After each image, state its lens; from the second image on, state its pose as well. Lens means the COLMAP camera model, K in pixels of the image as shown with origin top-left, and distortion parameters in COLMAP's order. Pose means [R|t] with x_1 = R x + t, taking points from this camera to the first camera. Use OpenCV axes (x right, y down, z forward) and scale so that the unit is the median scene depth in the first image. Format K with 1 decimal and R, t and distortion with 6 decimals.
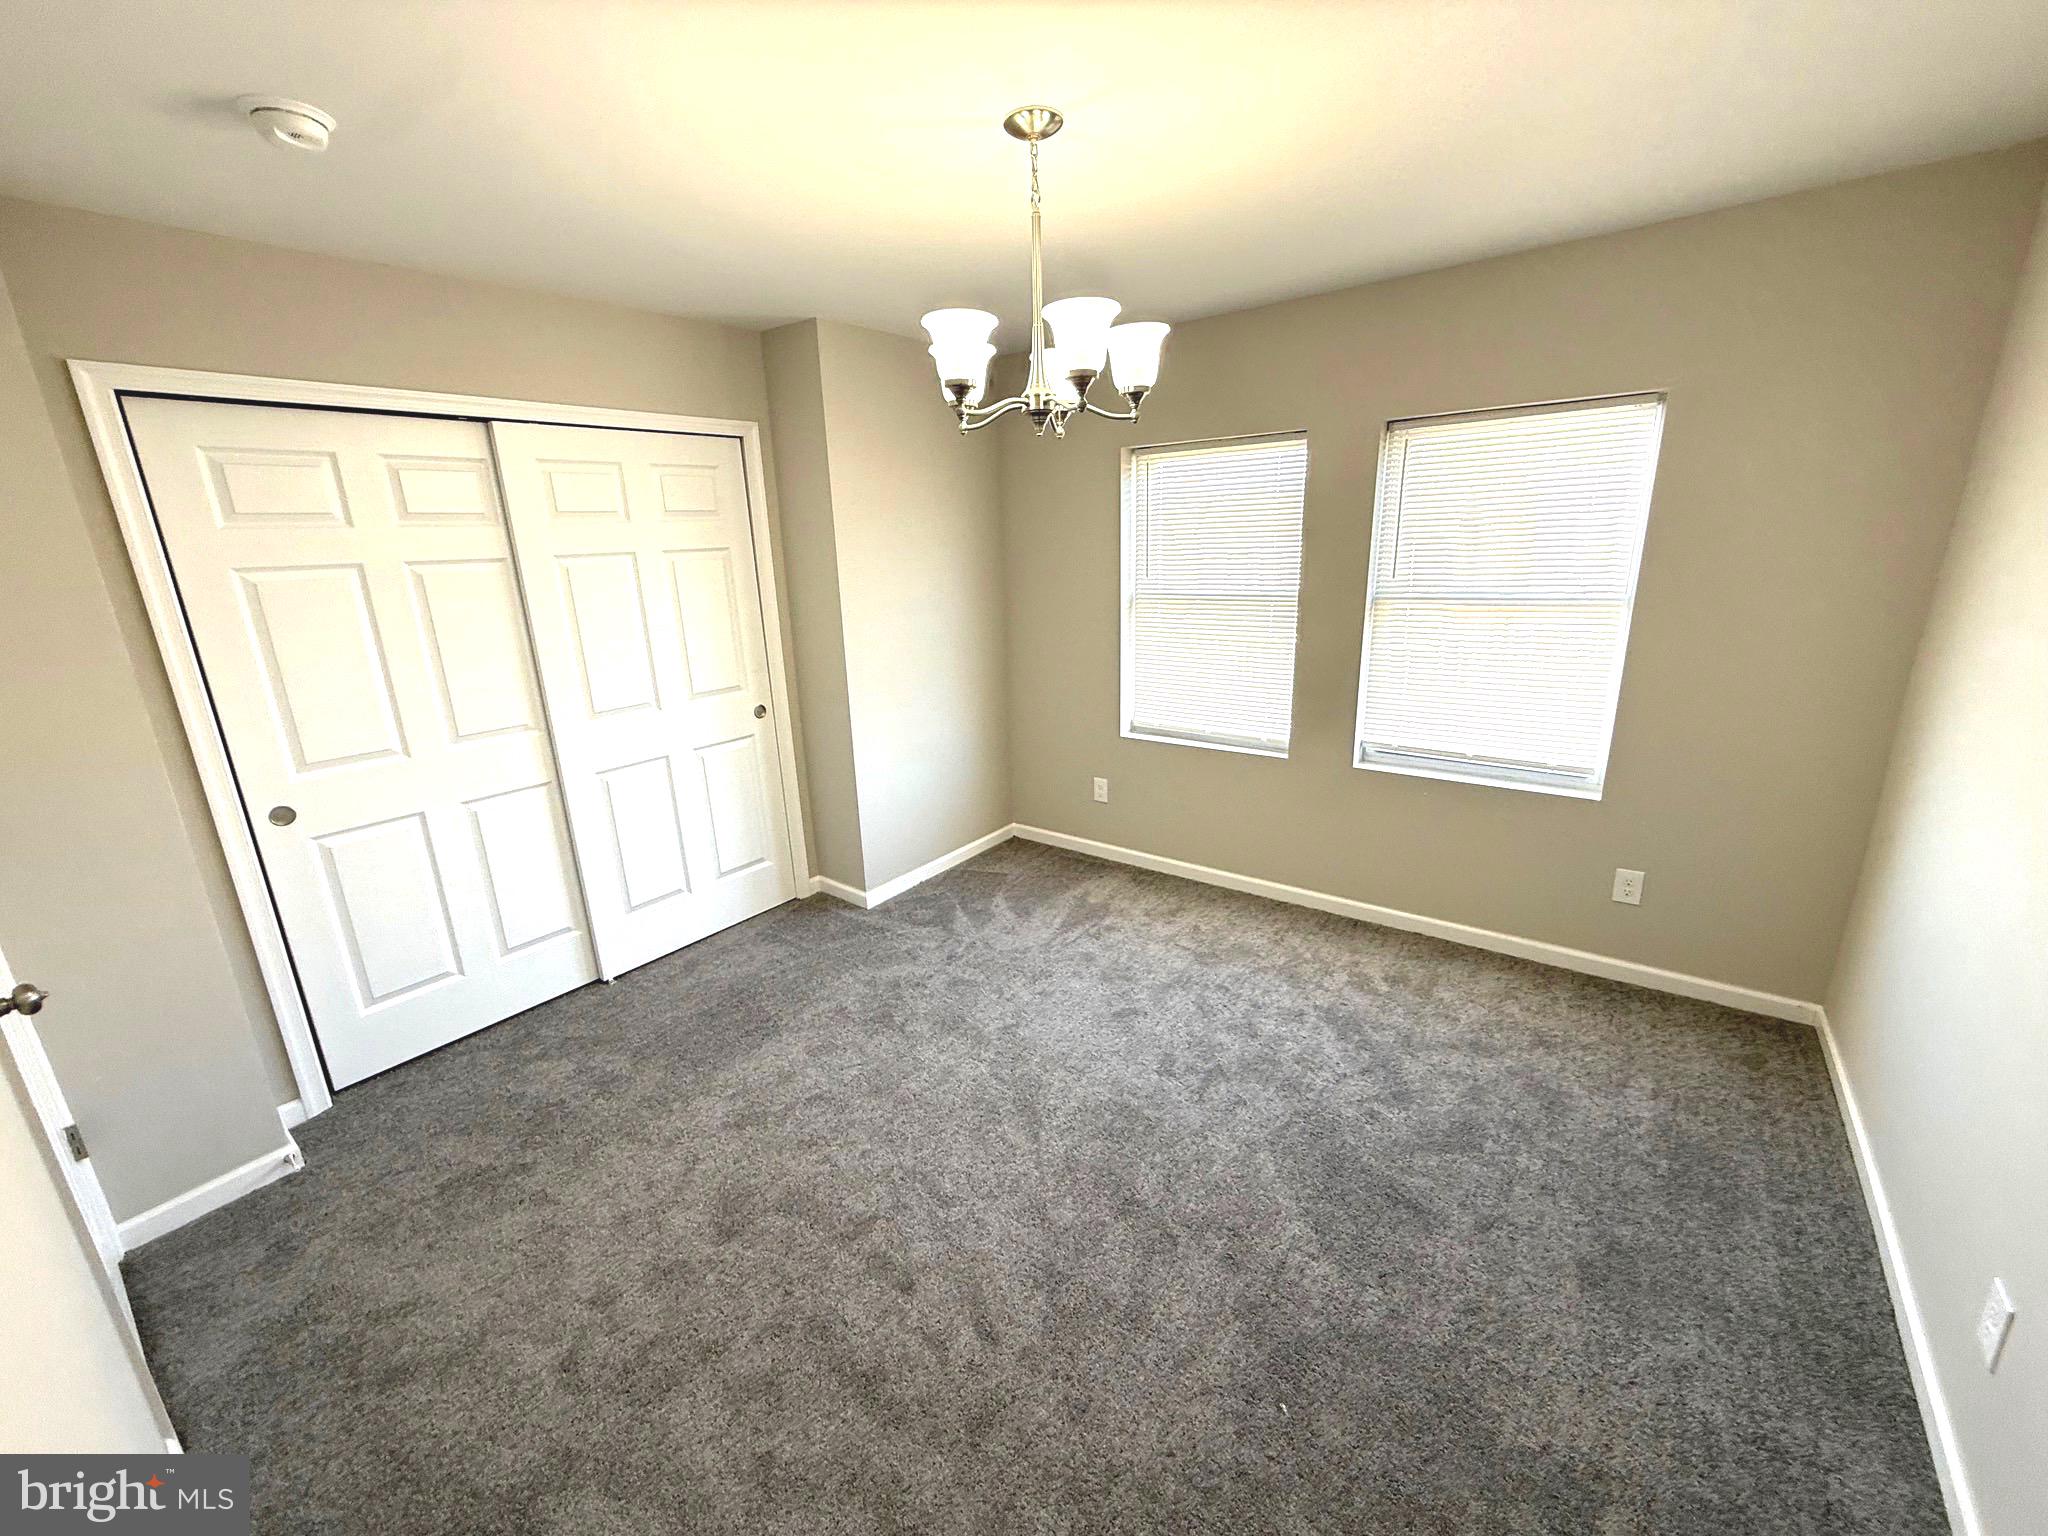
lens RADIAL K [[817.5, 0, 1019.7], [0, 817.5, 768.0], [0, 0, 1]] dist [0.002892, 0.000246]
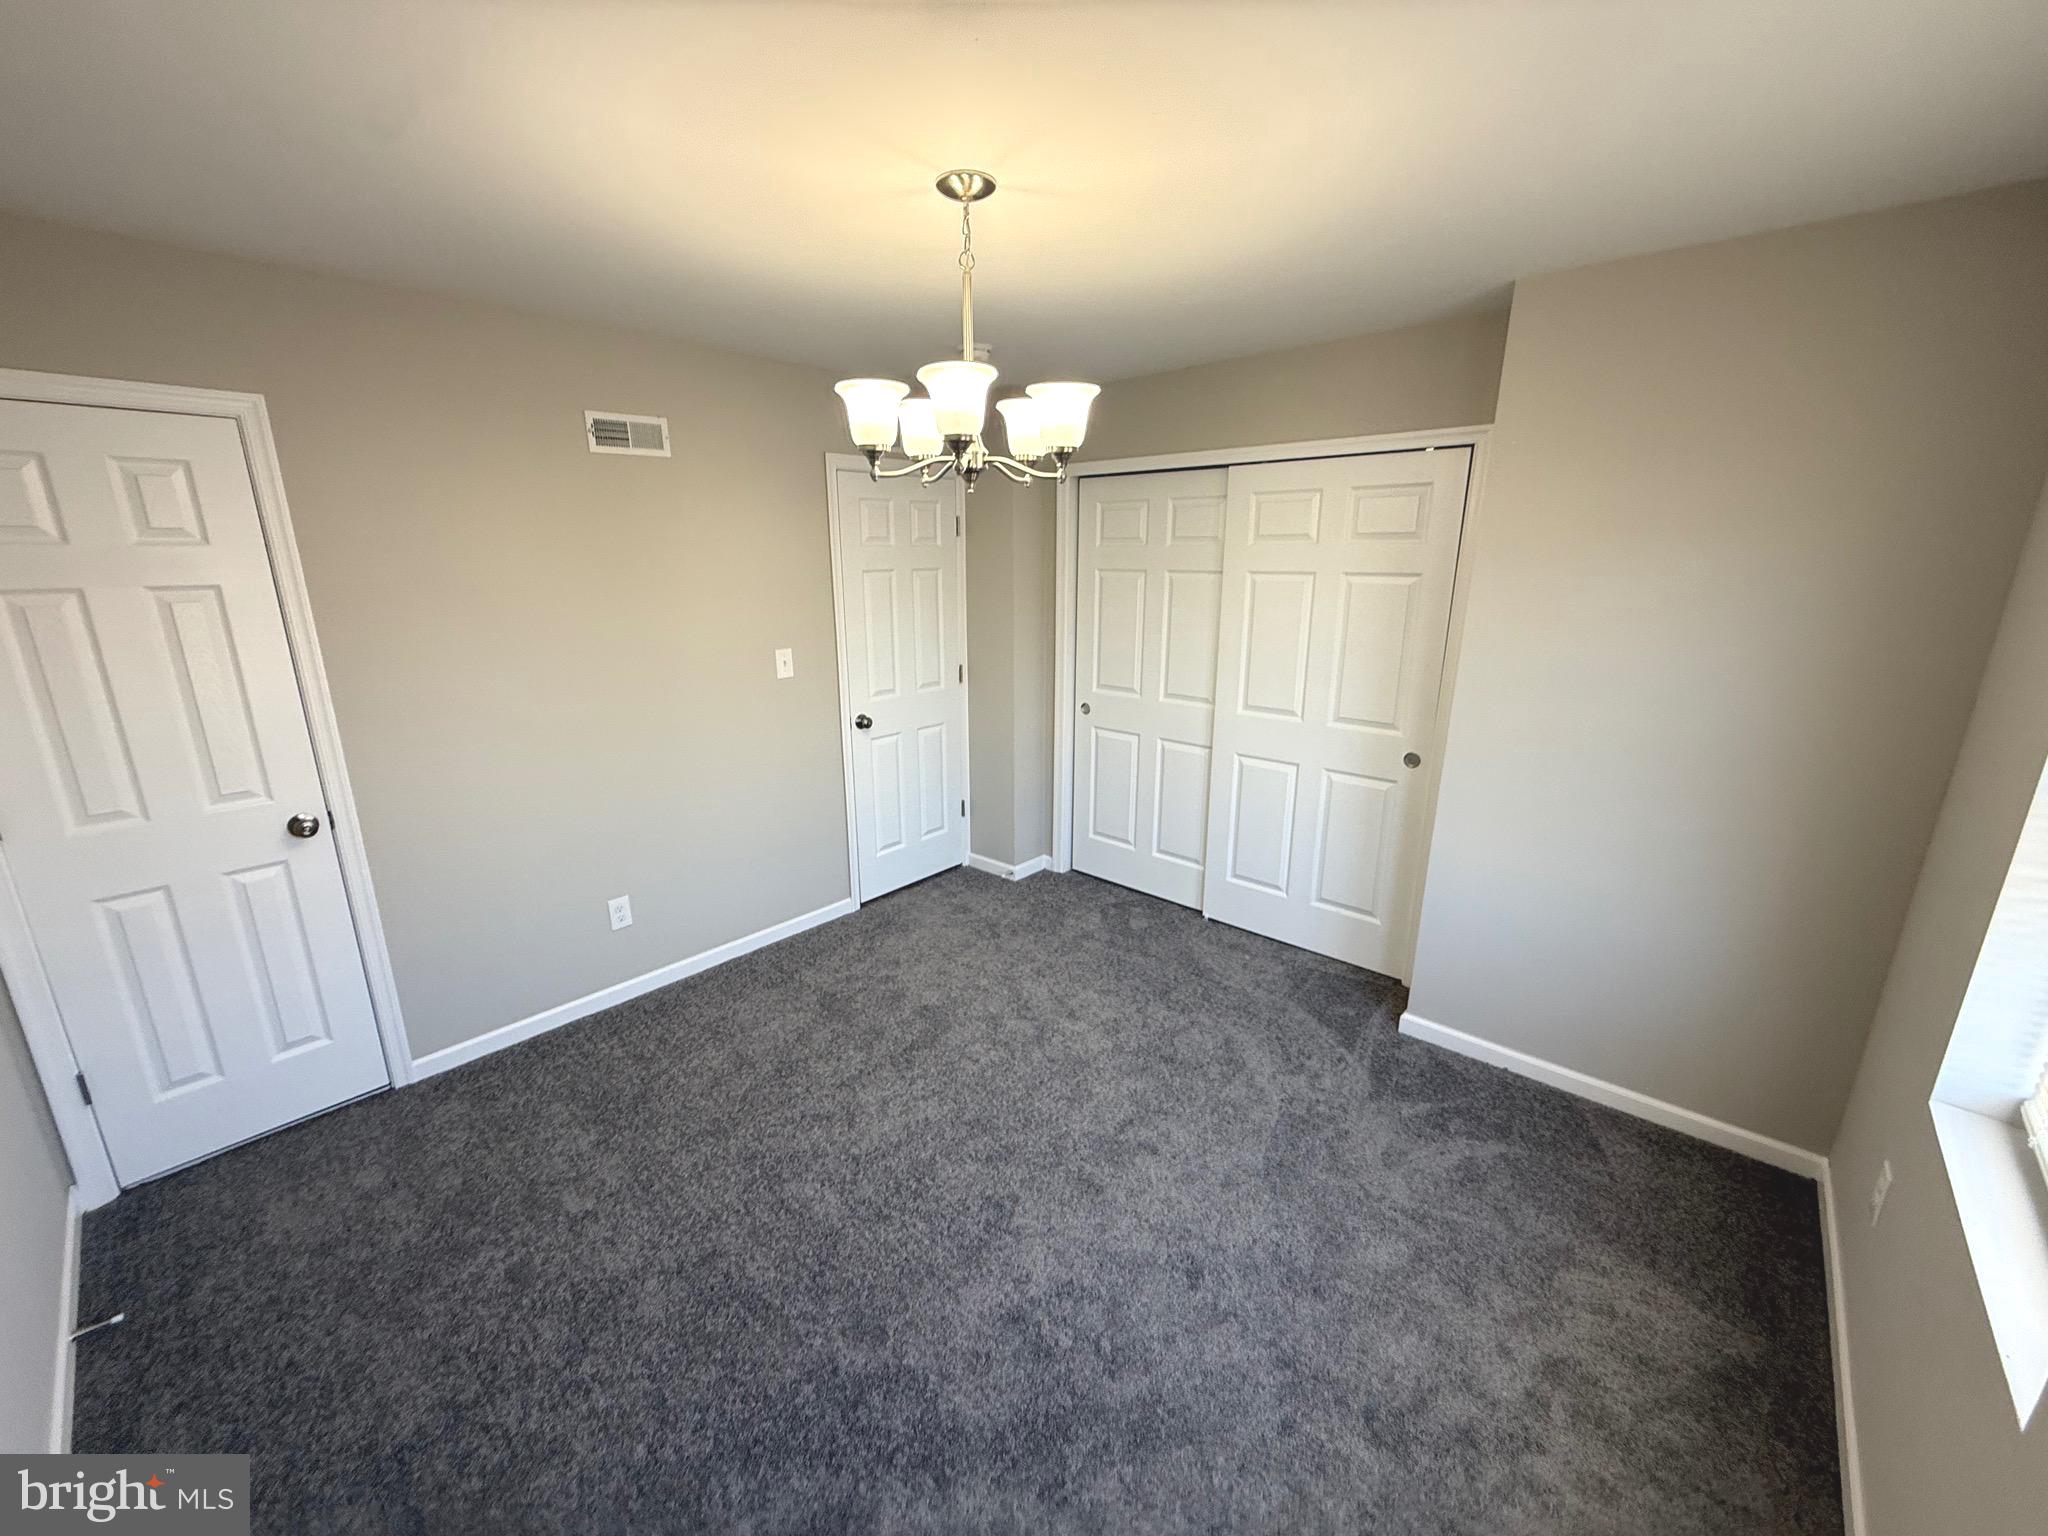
lens RADIAL K [[817.5, 0, 1018.3], [0, 817.5, 765.8], [0, 0, 1]] dist [0.002892, 0.000246]
pose [[-0.075427, 0.293818, -0.952881, 0.612716], [-0.267559, 0.914597, 0.303192, -0.240812], [0.960585, 0.277820, 0.009628, 0.653355]]
